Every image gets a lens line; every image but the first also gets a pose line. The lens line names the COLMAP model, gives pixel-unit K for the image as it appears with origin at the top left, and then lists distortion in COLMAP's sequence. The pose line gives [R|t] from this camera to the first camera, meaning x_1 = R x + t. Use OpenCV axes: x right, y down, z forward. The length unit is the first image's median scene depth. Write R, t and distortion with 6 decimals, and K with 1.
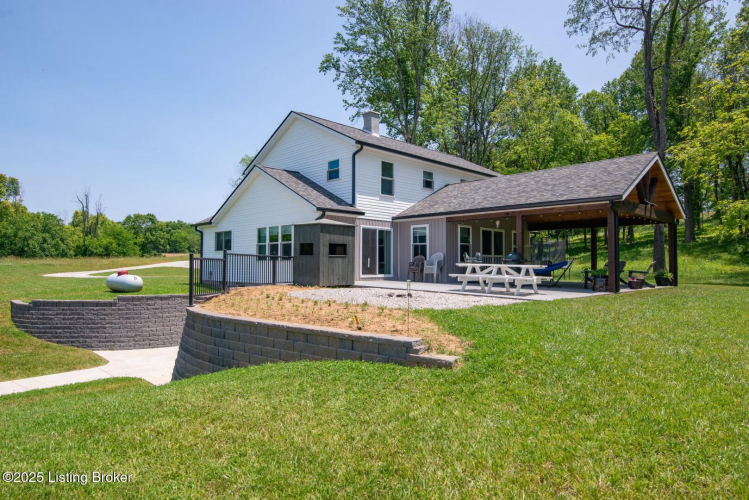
lens RADIAL K [[468.8, 0, 374.5], [0, 468.8, 250.0], [0, 0, 1]] dist [-0.002106, -0.000569]
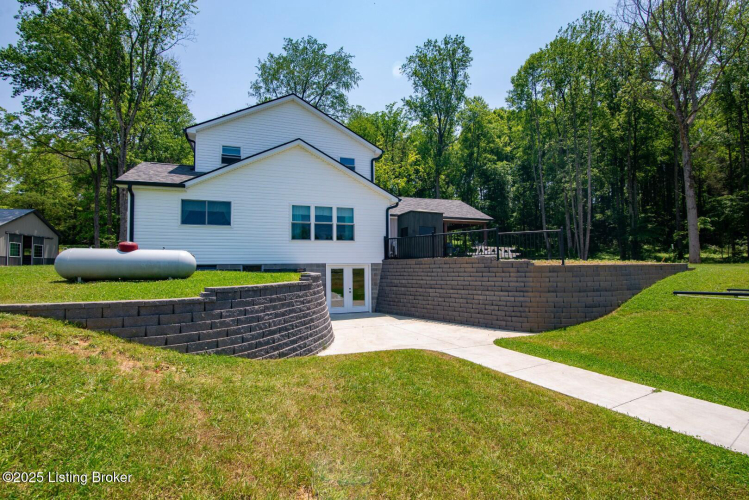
lens RADIAL K [[345.5, 0, 374.5], [0, 345.5, 250.0], [0, 0, 1]] dist [-0.020678, 0.000308]
pose [[0.398808, 0.036056, 0.916325, -0.750295], [-0.016108, 0.999348, -0.032312, 0.057763], [-0.916893, -0.001874, 0.399129, 0.532125]]
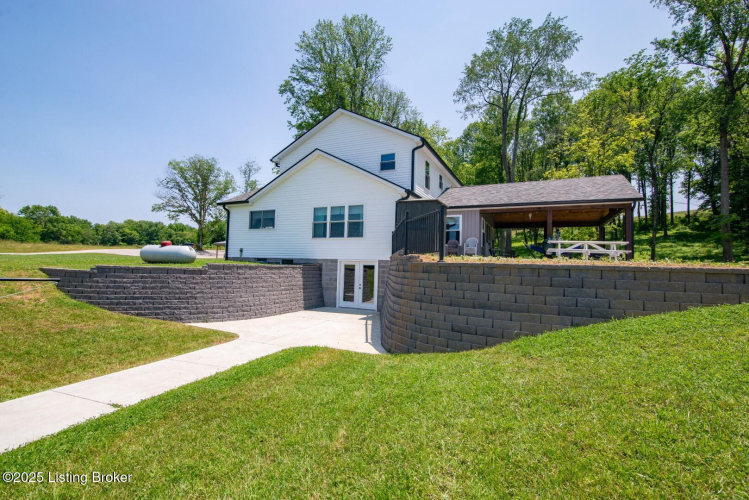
lens RADIAL K [[345.5, 0, 374.5], [0, 345.5, 250.0], [0, 0, 1]] dist [-0.020678, 0.000308]
pose [[0.936503, 0.039426, 0.348437, -0.362289], [-0.035608, 0.999215, -0.017359, 0.054783], [-0.348848, 0.003849, 0.937171, 0.194158]]
